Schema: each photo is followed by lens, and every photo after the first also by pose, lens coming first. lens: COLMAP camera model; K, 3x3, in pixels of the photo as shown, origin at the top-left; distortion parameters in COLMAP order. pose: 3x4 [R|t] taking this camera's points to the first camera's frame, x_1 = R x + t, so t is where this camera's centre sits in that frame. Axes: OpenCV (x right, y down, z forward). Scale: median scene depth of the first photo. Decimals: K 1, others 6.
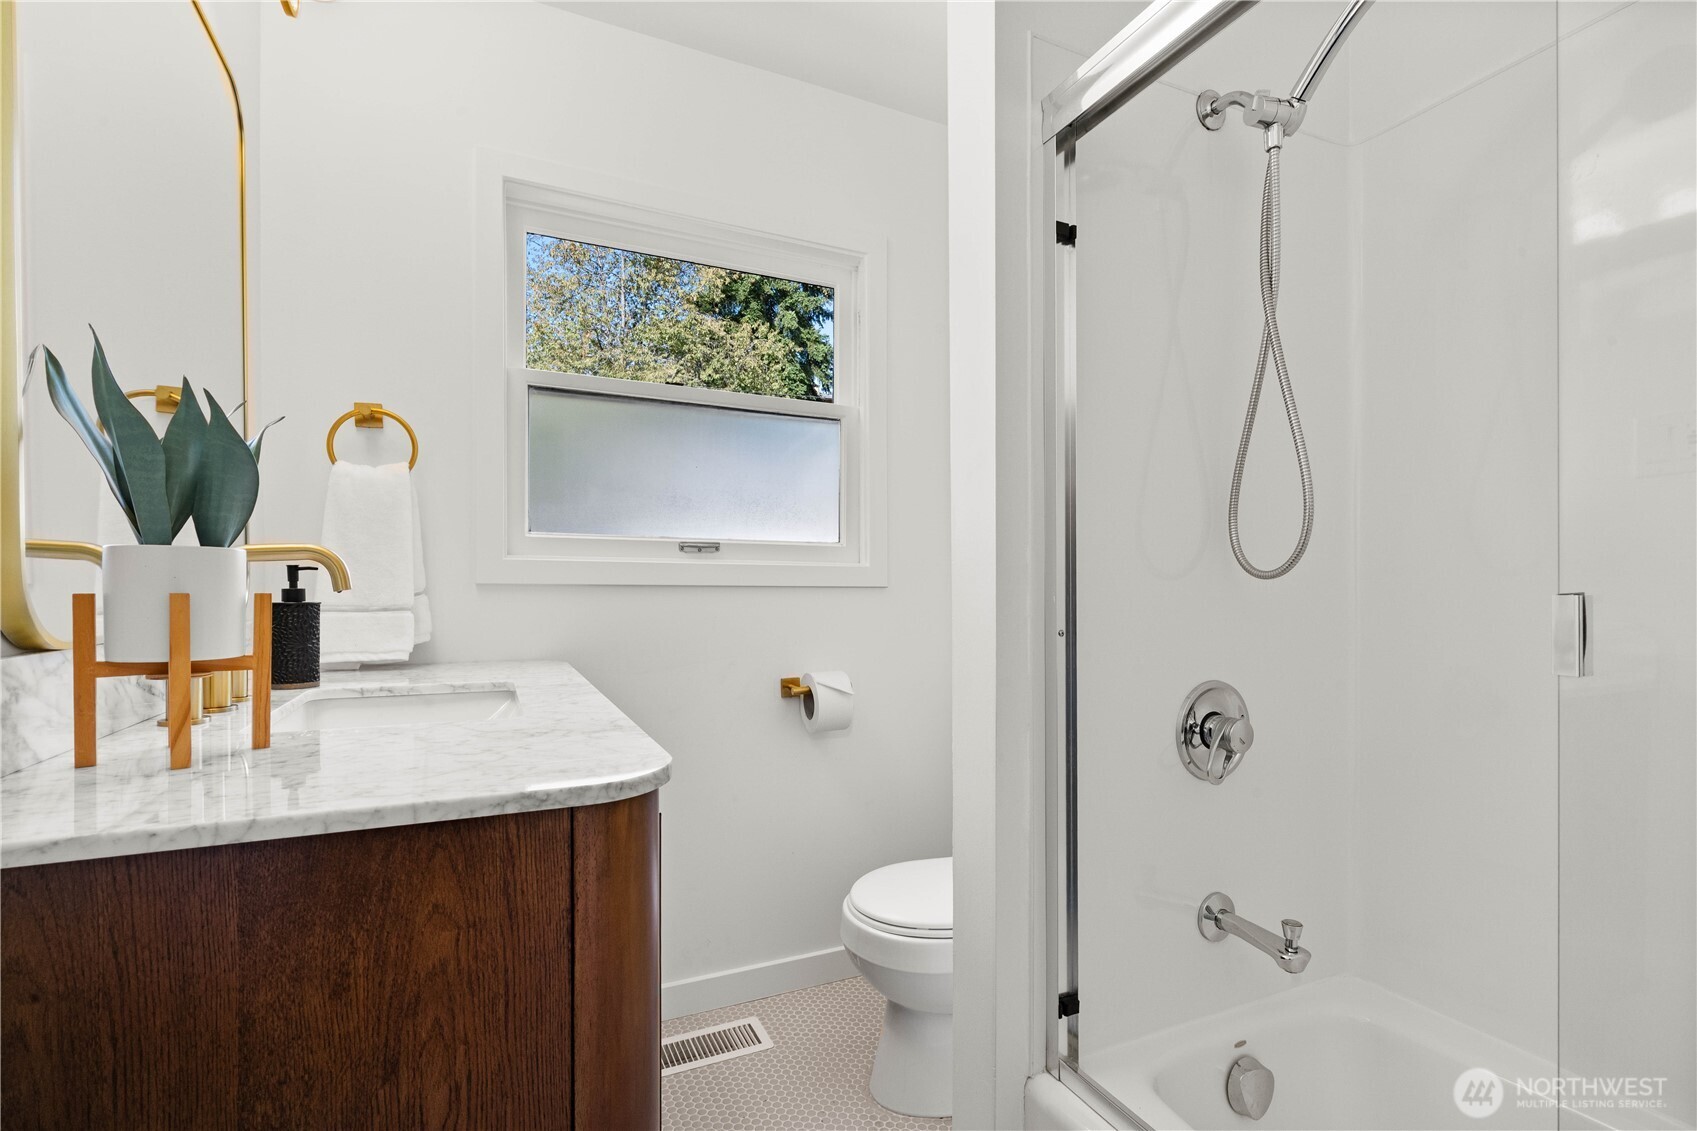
lens RADIAL K [[779.8, 0, 857.2], [0, 779.8, 608.6], [0, 0, 1]] dist [-0.010135, 0.000988]
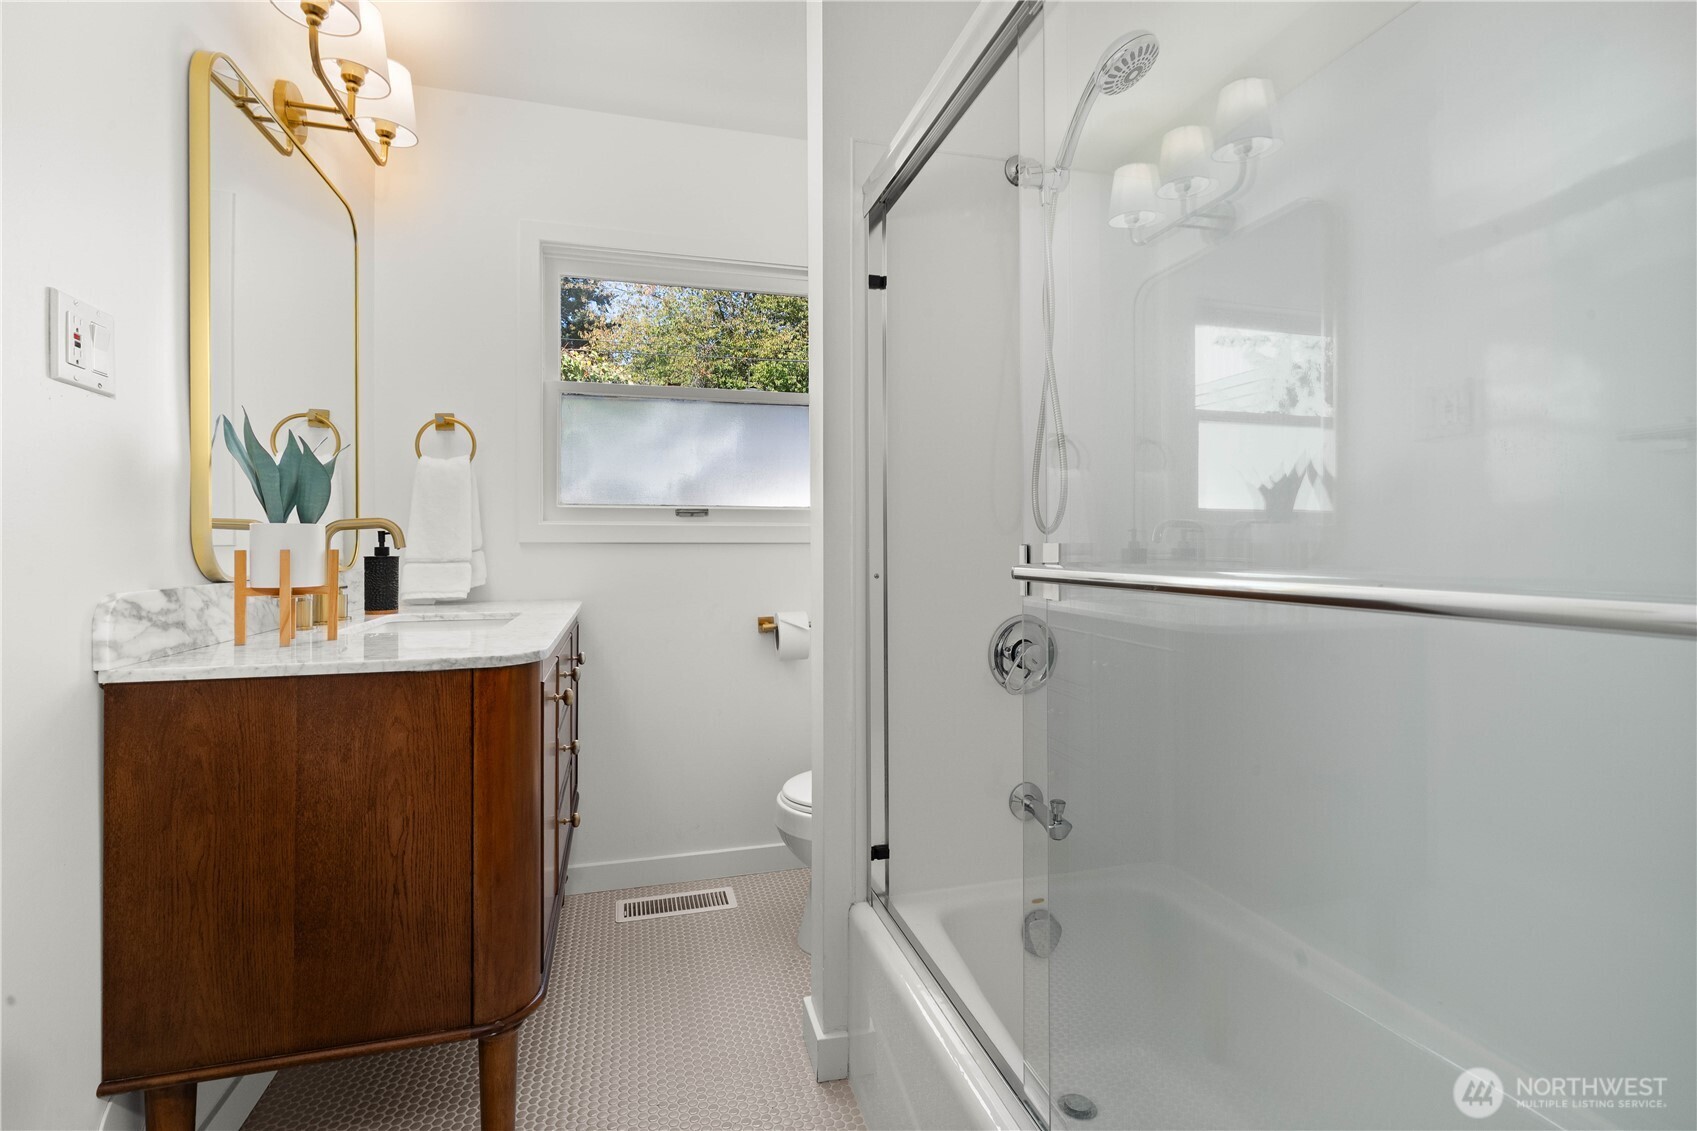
lens RADIAL K [[779.8, 0, 849.4], [0, 779.8, 553.0], [0, 0, 1]] dist [-0.010135, 0.000988]
pose [[0.985617, -0.005347, -0.168910, 0.448261], [0.002941, 0.999891, -0.014492, 0.010925], [0.168969, 0.013787, 0.985525, -0.346318]]
